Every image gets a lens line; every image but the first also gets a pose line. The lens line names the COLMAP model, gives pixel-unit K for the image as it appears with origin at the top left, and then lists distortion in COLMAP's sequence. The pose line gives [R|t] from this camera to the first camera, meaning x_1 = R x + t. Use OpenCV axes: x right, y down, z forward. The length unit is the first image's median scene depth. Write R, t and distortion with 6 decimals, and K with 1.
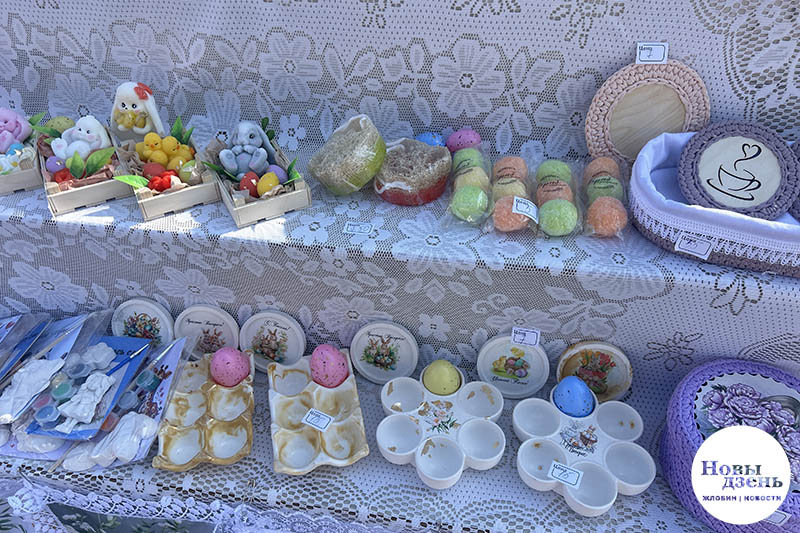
lens RADIAL K [[577.5, 0, 358.7], [0, 577.5, 264.3], [0, 0, 1]] dist [0.030963, -0.009607]
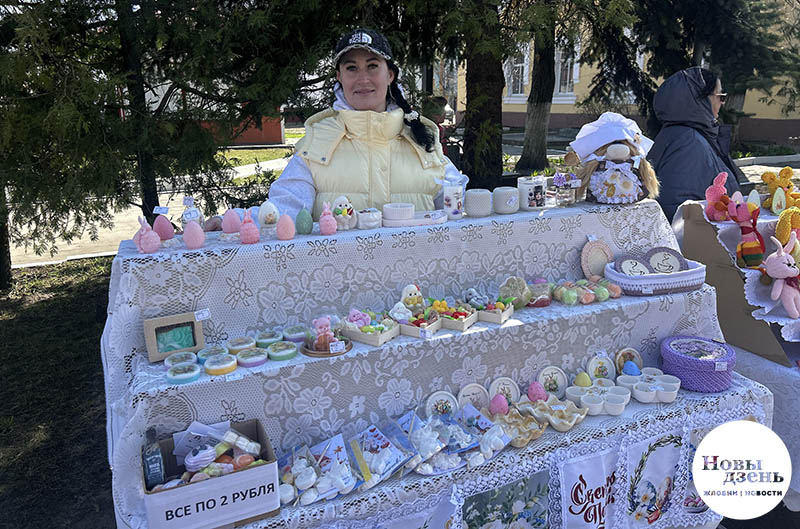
lens RADIAL K [[572.8, 0, 373.6], [0, 572.8, 295.0], [0, 0, 1]] dist [0.065659, -0.072965]
pose [[0.861118, -0.162705, 0.481667, -1.511550], [0.357637, 0.867225, -0.346435, 0.385357], [-0.361346, 0.470583, 0.804972, -0.589976]]
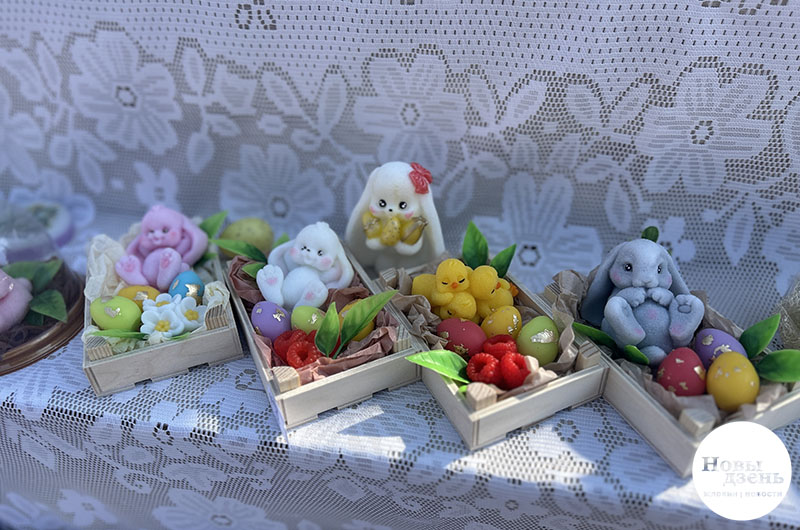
lens RADIAL K [[572.8, 0, 373.6], [0, 572.8, 295.5], [0, 0, 1]] dist [0.065659, -0.072965]
pose [[0.999377, 0.013594, -0.032557, -0.399105], [-0.015036, 0.998898, -0.044458, -0.165615], [0.031917, 0.044920, 0.998481, 0.472536]]
